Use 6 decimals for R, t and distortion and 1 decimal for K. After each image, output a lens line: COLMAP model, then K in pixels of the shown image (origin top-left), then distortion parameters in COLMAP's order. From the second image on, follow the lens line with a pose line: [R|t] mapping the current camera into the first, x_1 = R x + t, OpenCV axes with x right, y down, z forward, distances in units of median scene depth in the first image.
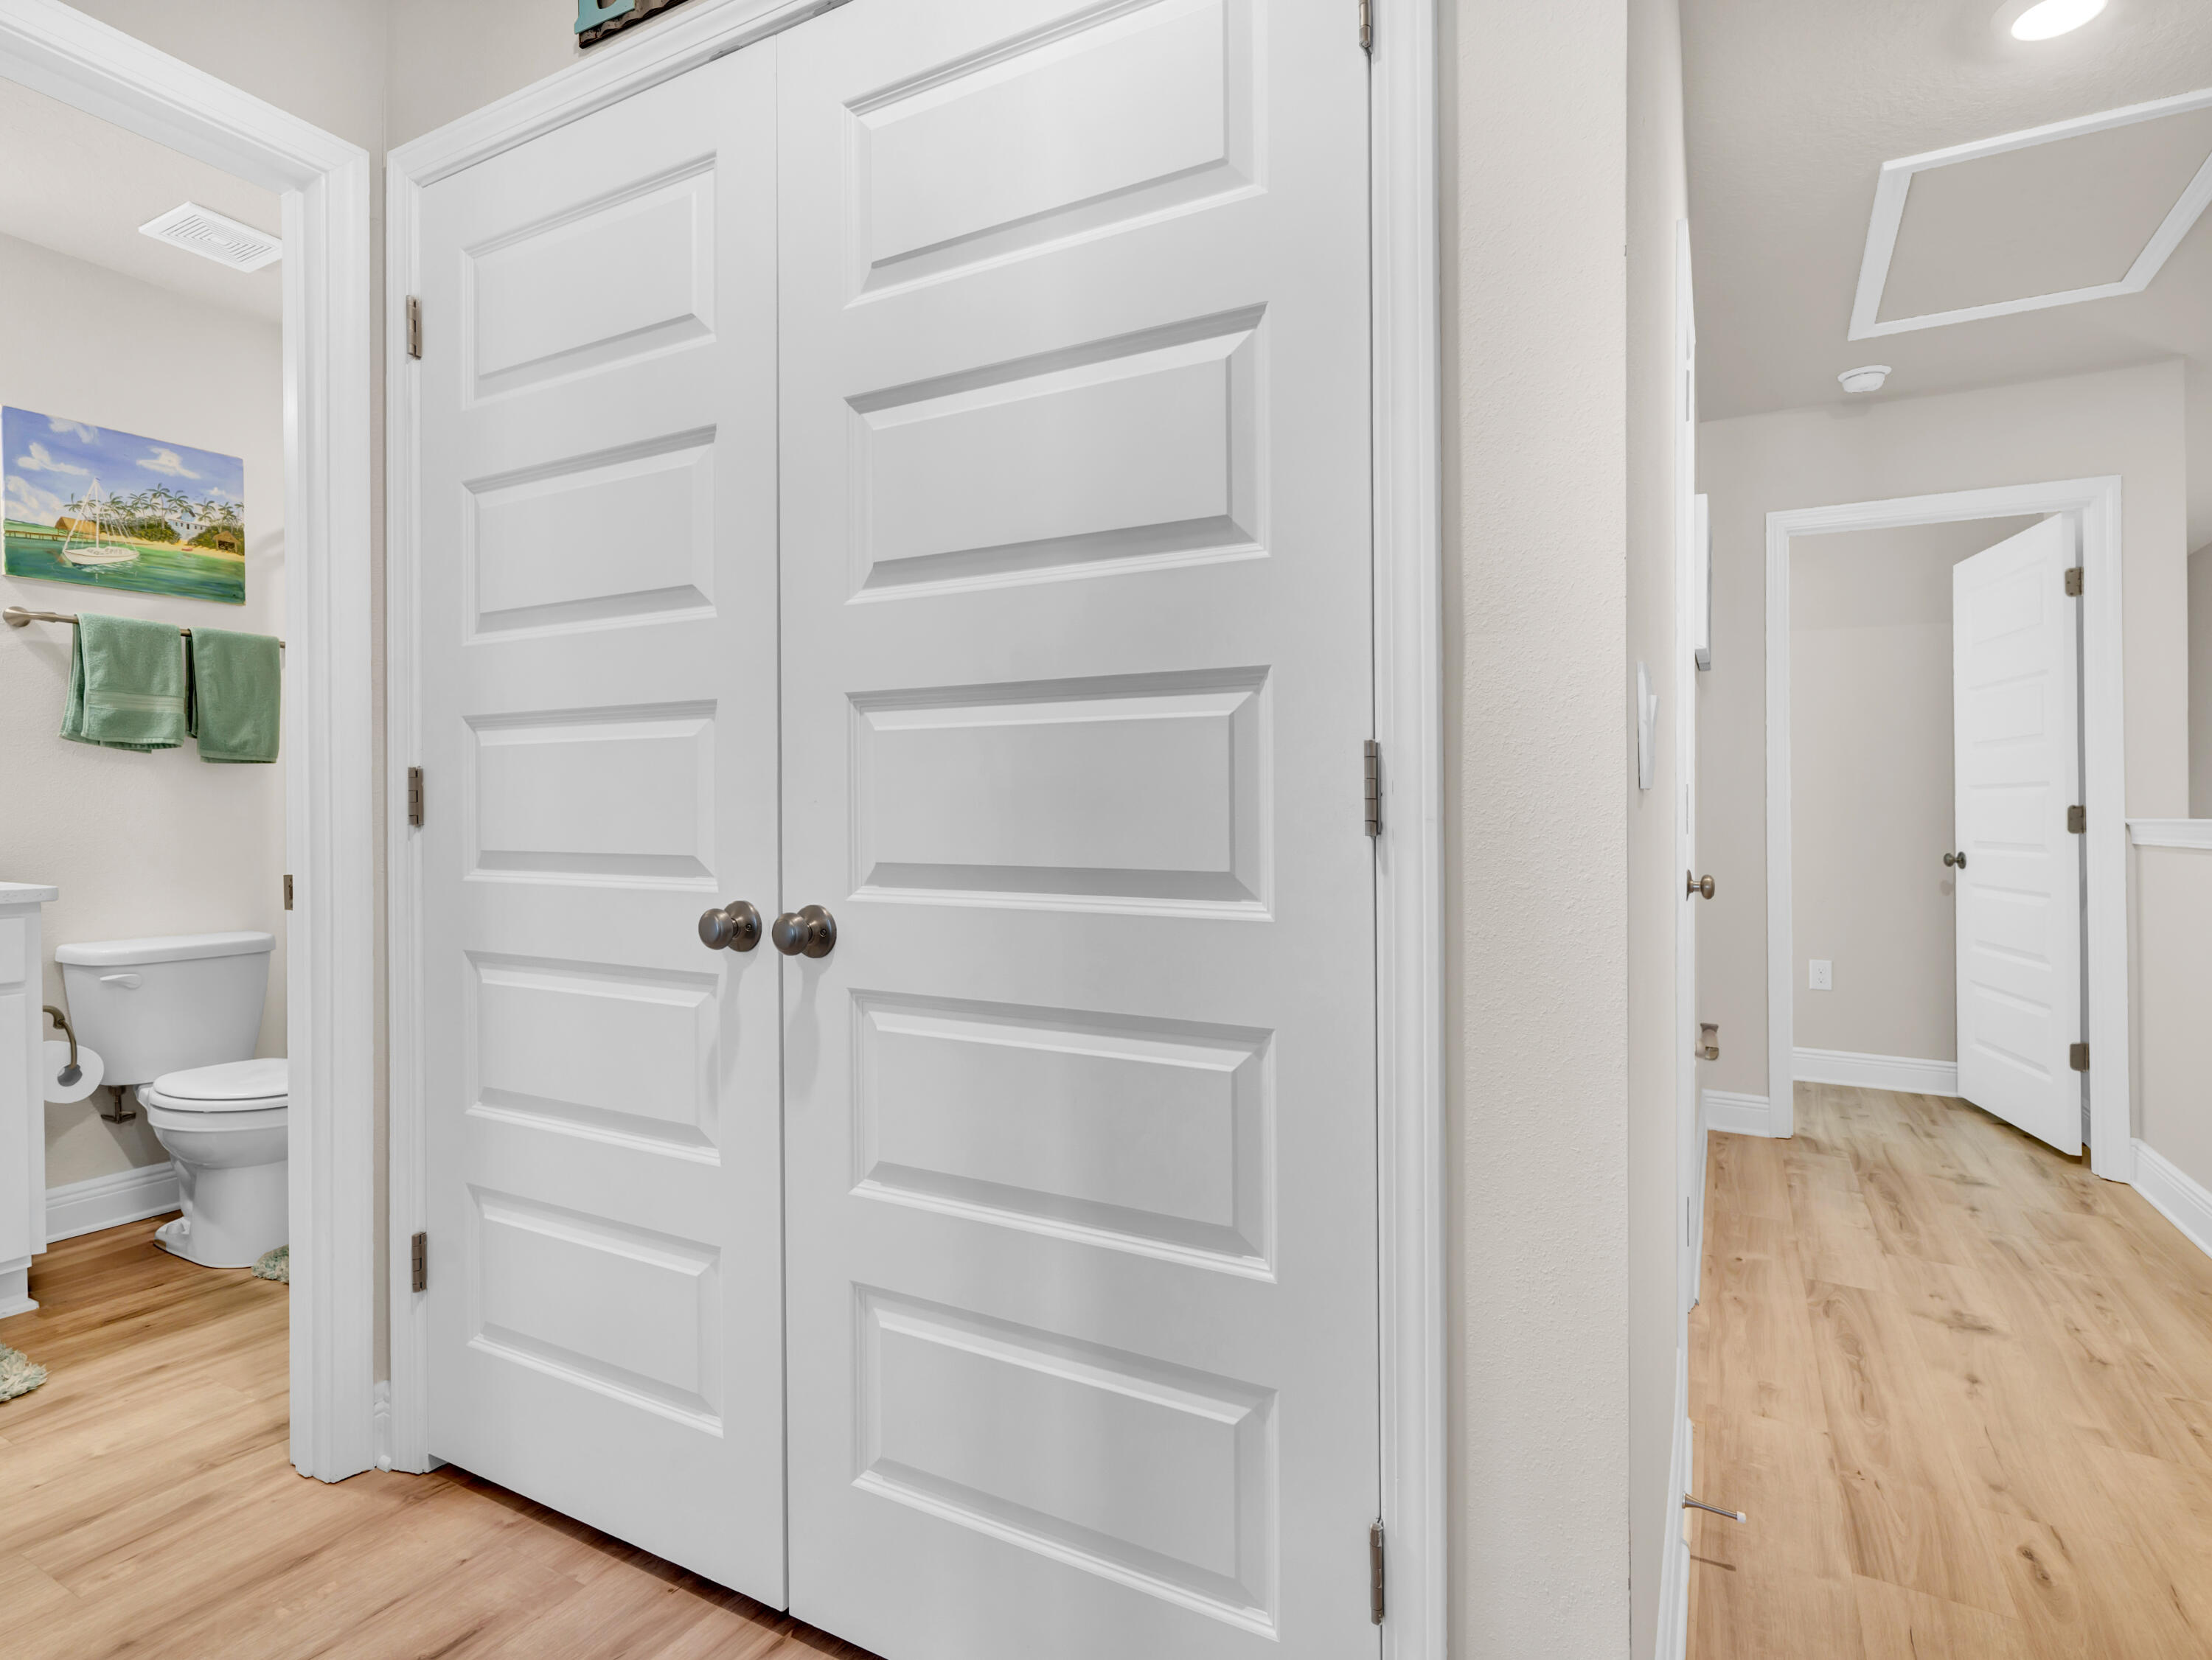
lens RADIAL K [[1147.0, 0, 1107.4], [0, 1147.0, 830.7], [0, 0, 1]] dist [-0.004161, -0.002486]
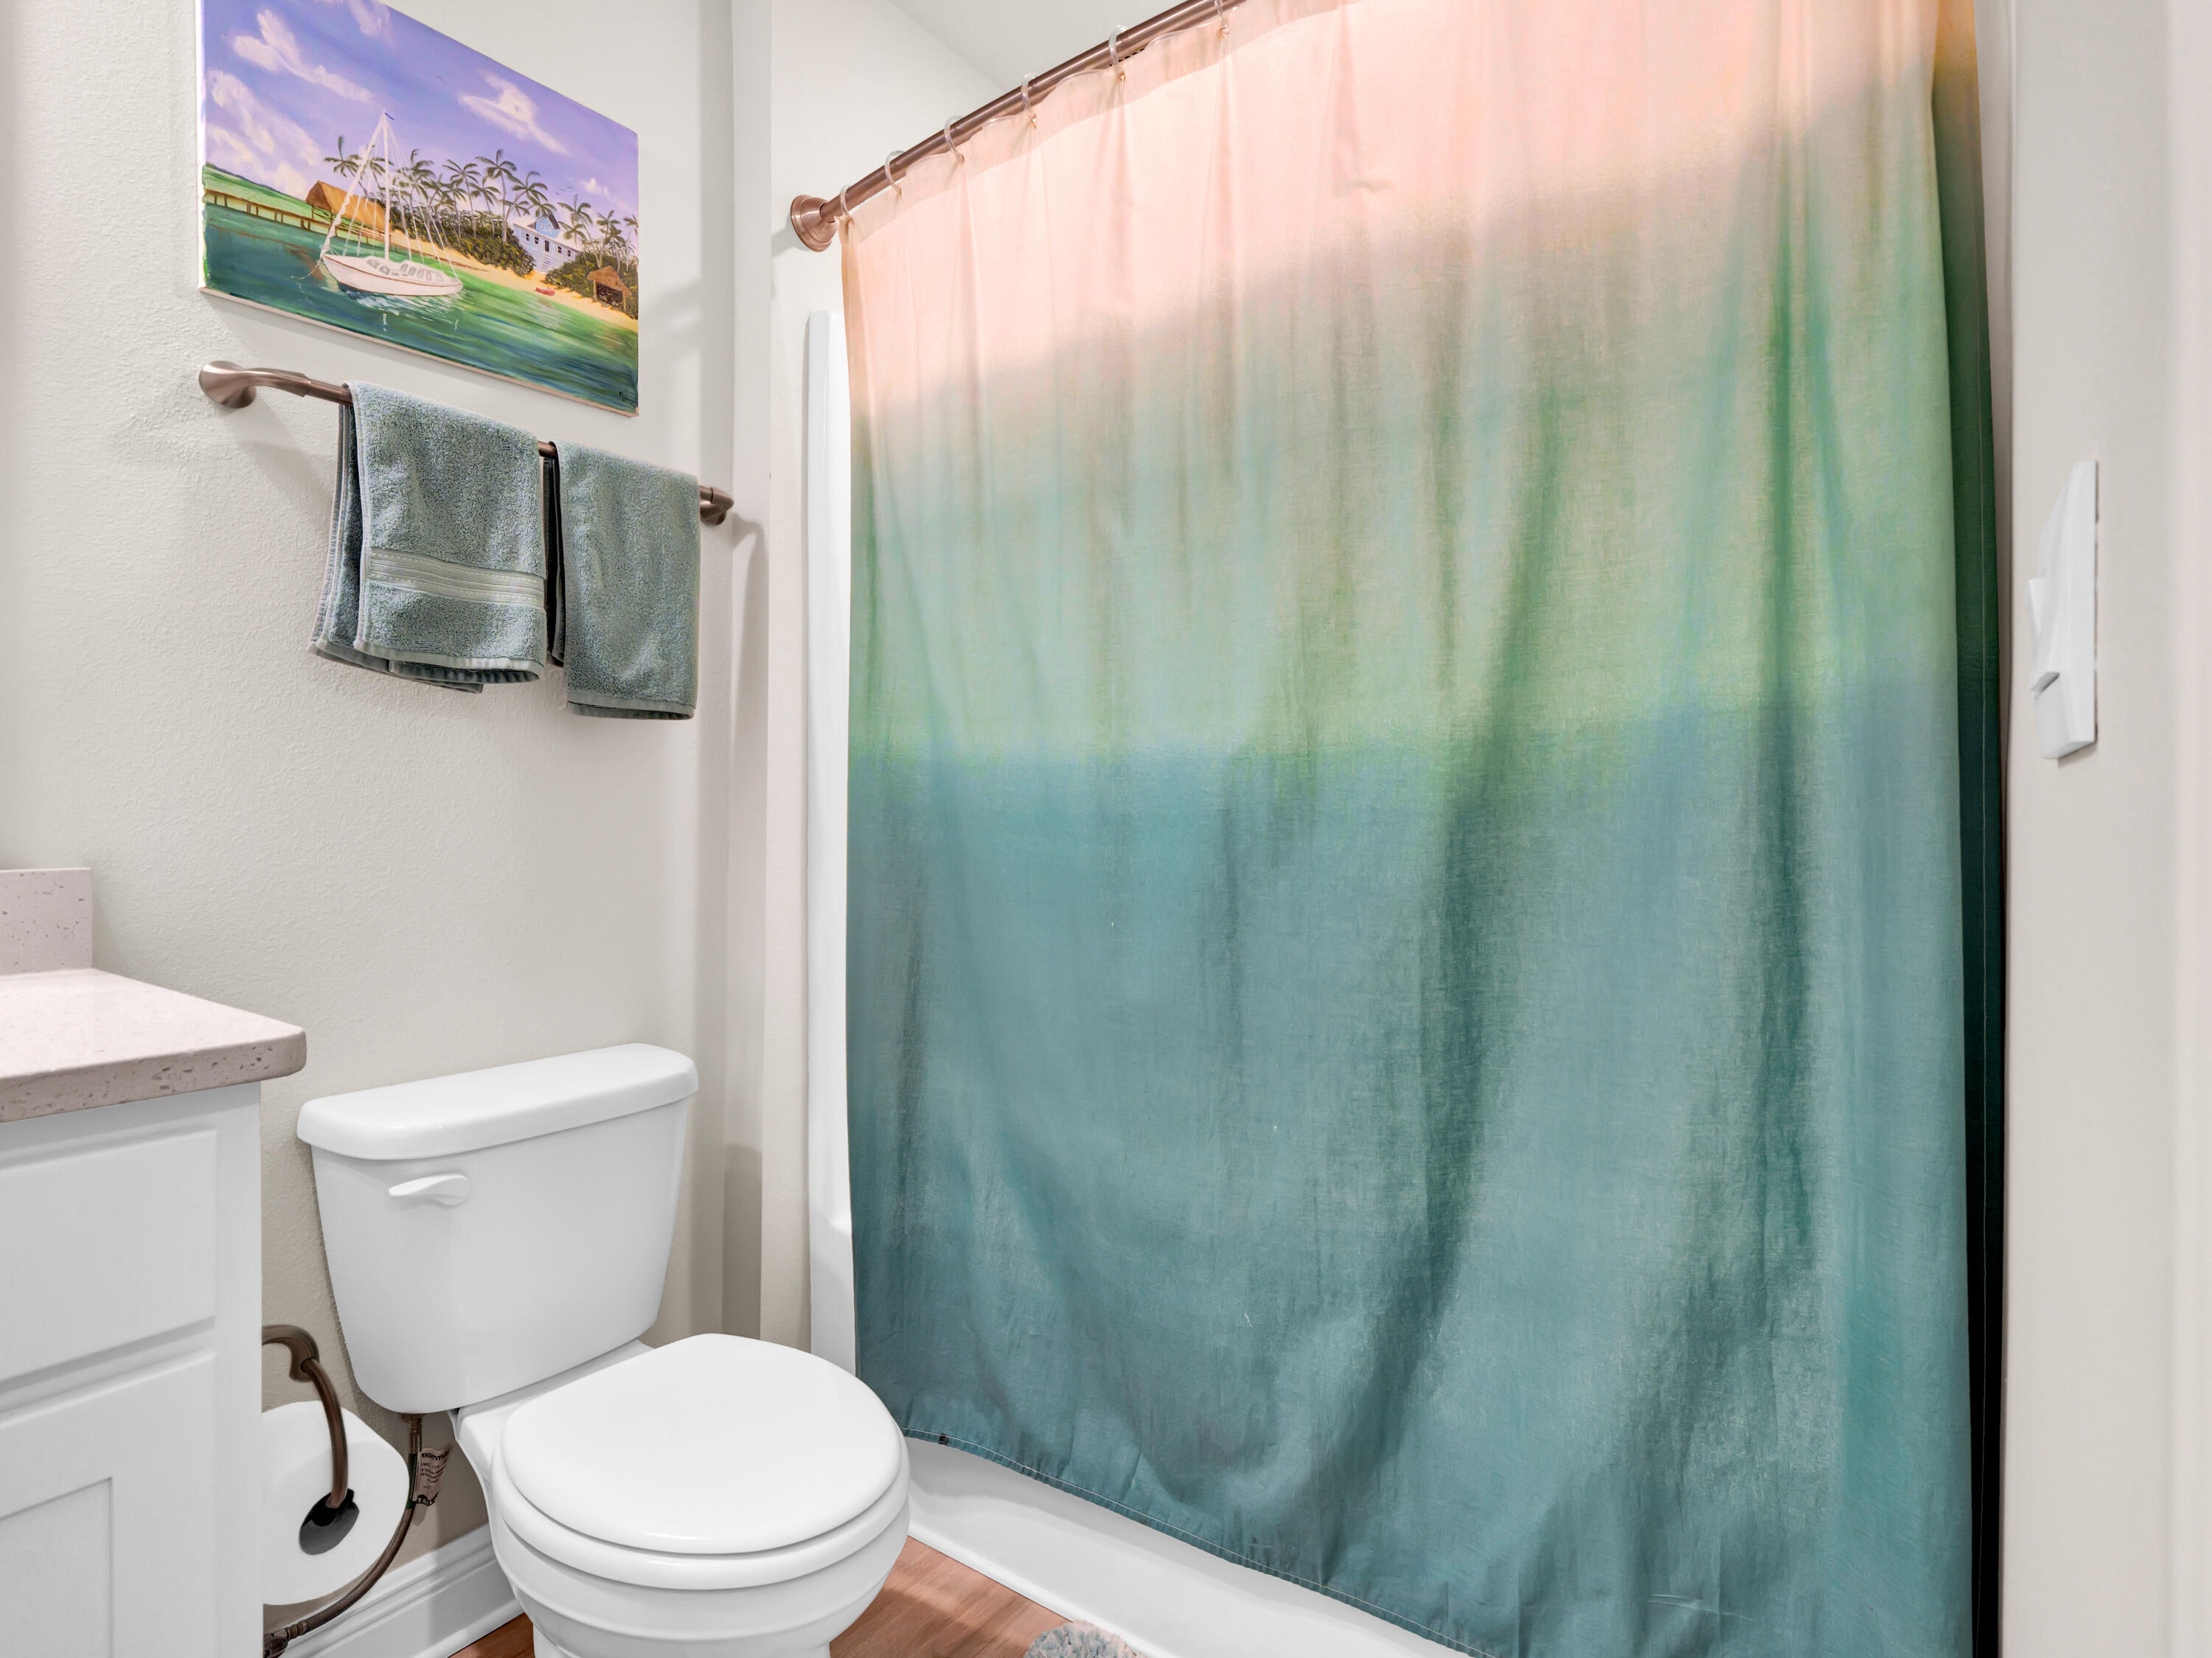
lens RADIAL K [[1131.8, 0, 1106.0], [0, 1131.8, 829.0], [0, 0, 1]] dist [-0.004518, -0.000304]
pose [[0.991723, 0.008847, -0.128093, -0.517557], [-0.008961, 0.999960, -0.000308, -0.011951], [0.128085, 0.001454, 0.991762, 0.563486]]
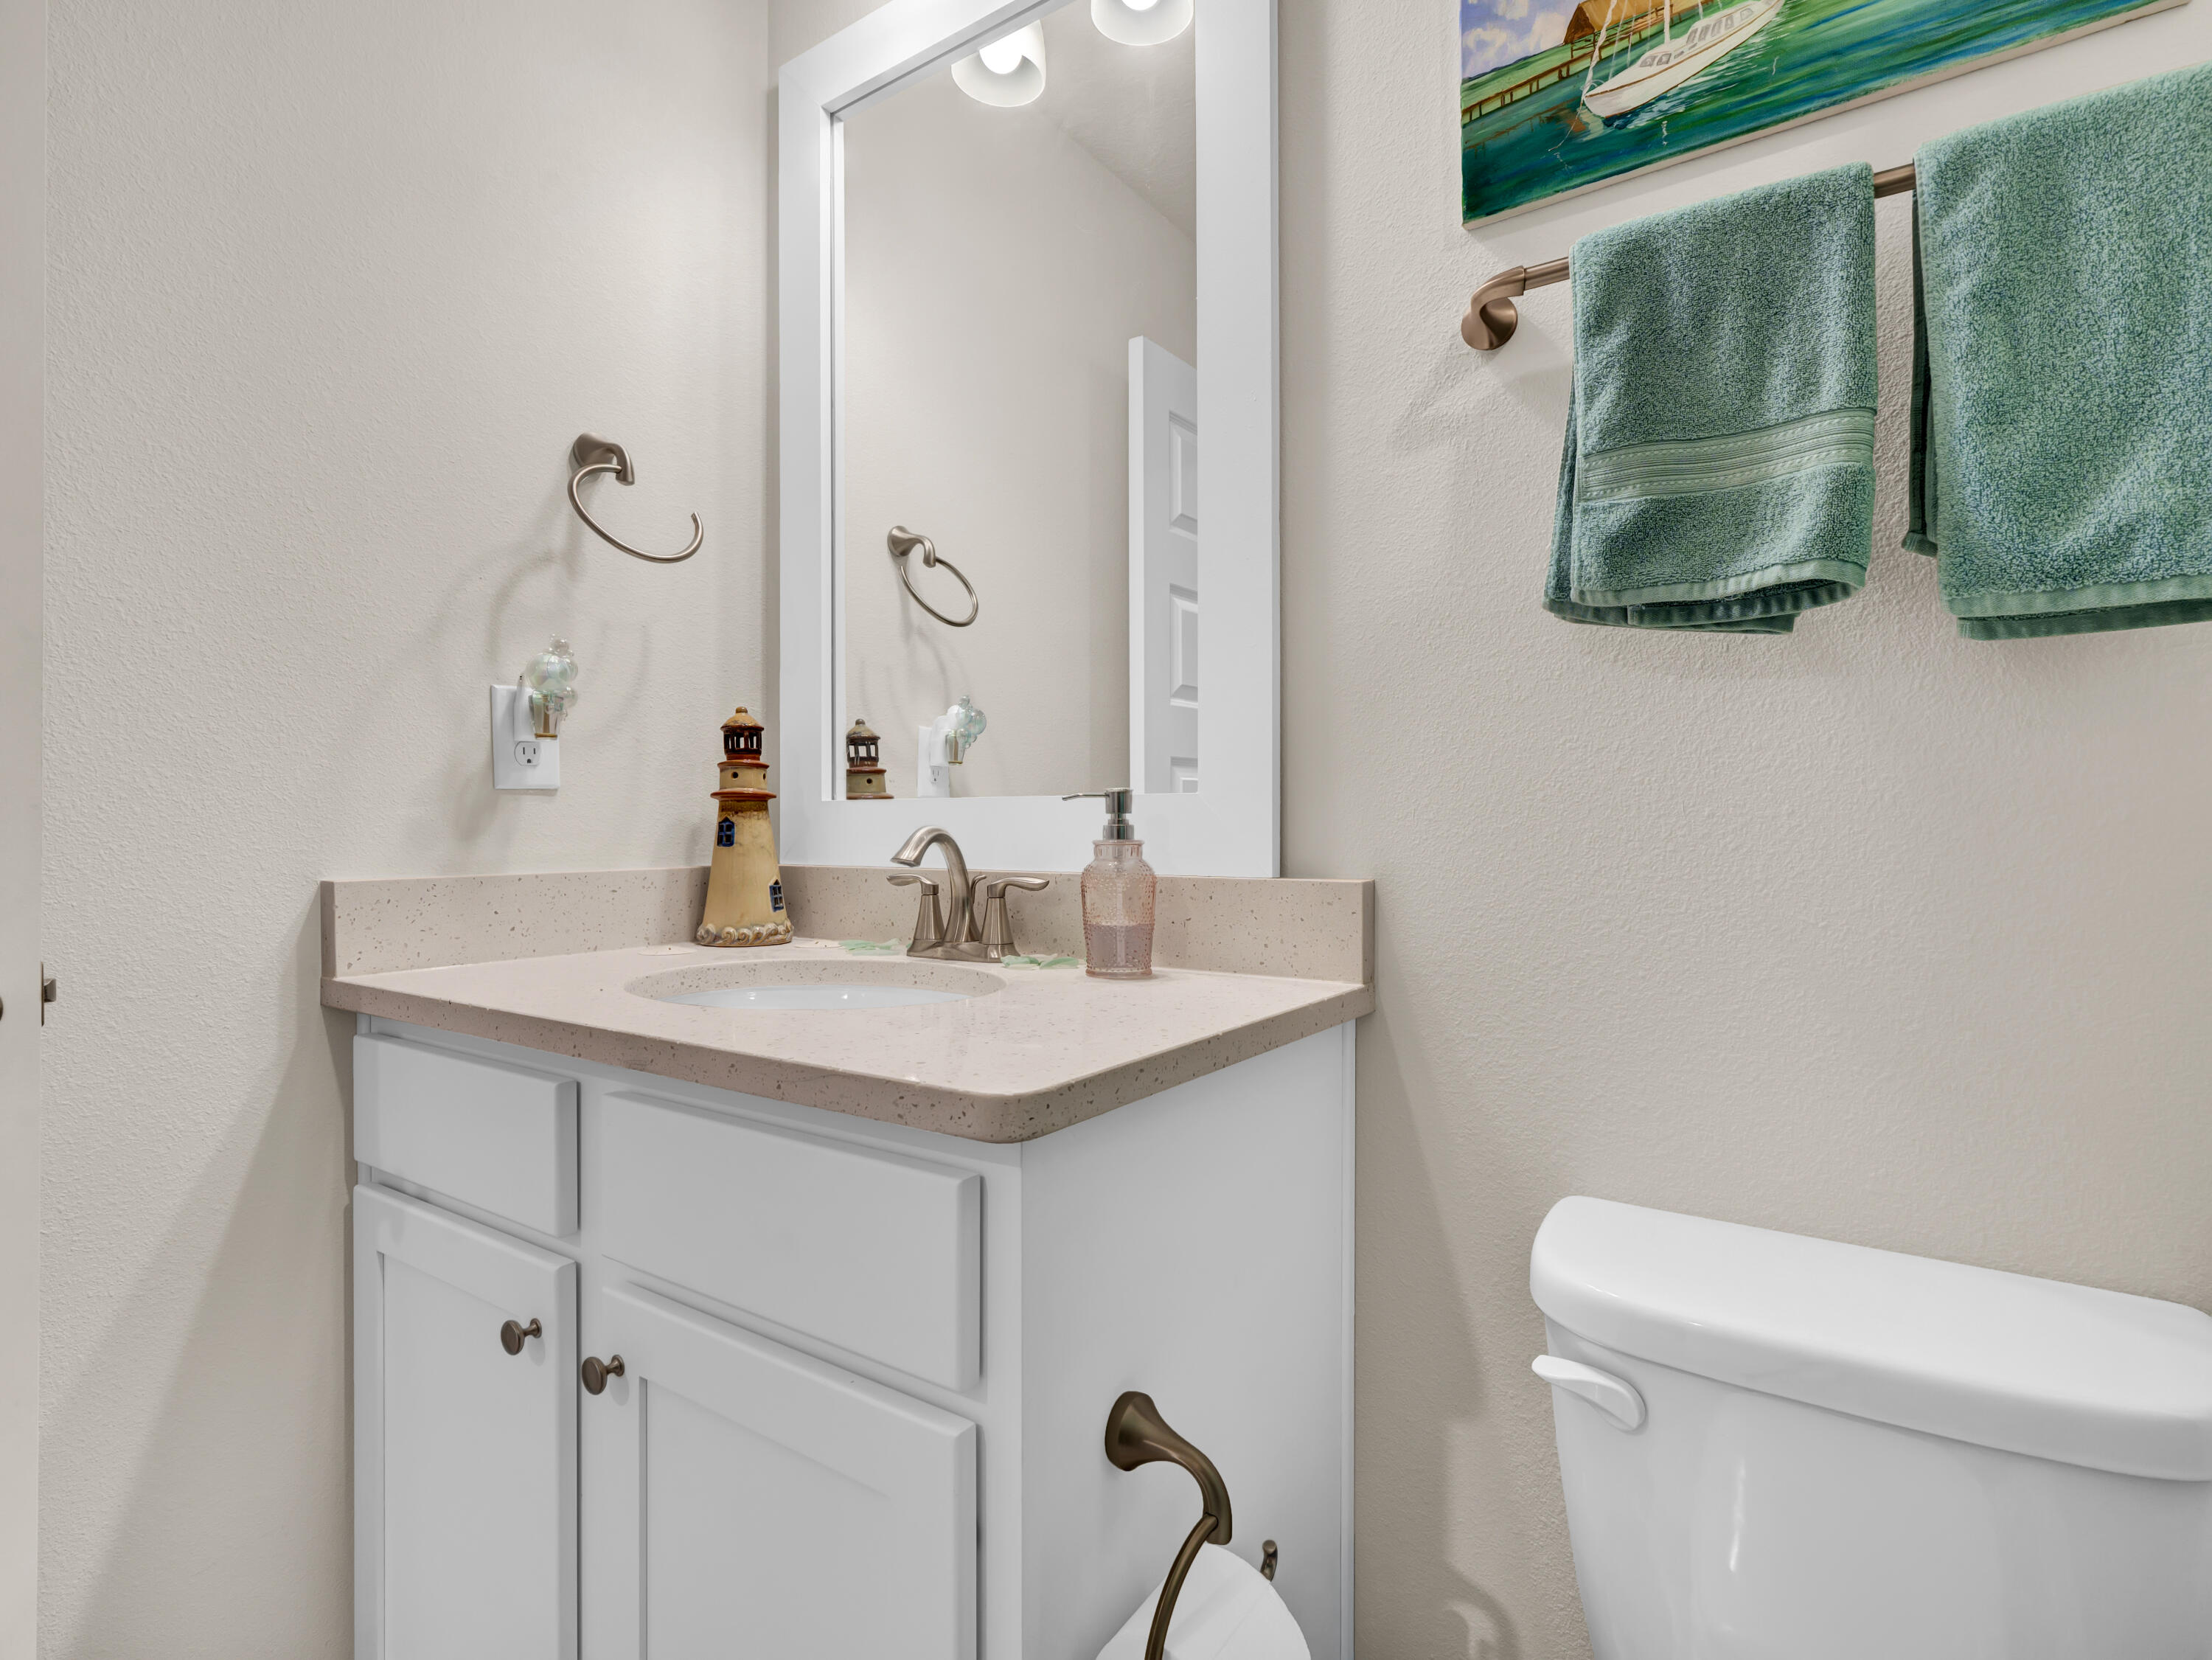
lens RADIAL K [[1132.0, 0, 1106.0], [0, 1132.0, 830.0], [0, 0, 1]] dist [-0.004518, -0.000304]
pose [[-0.114190, 0.005965, -0.993441, -0.526294], [-0.015349, 0.999852, 0.007767, -0.014609], [0.993340, 0.016136, -0.114082, 0.866040]]
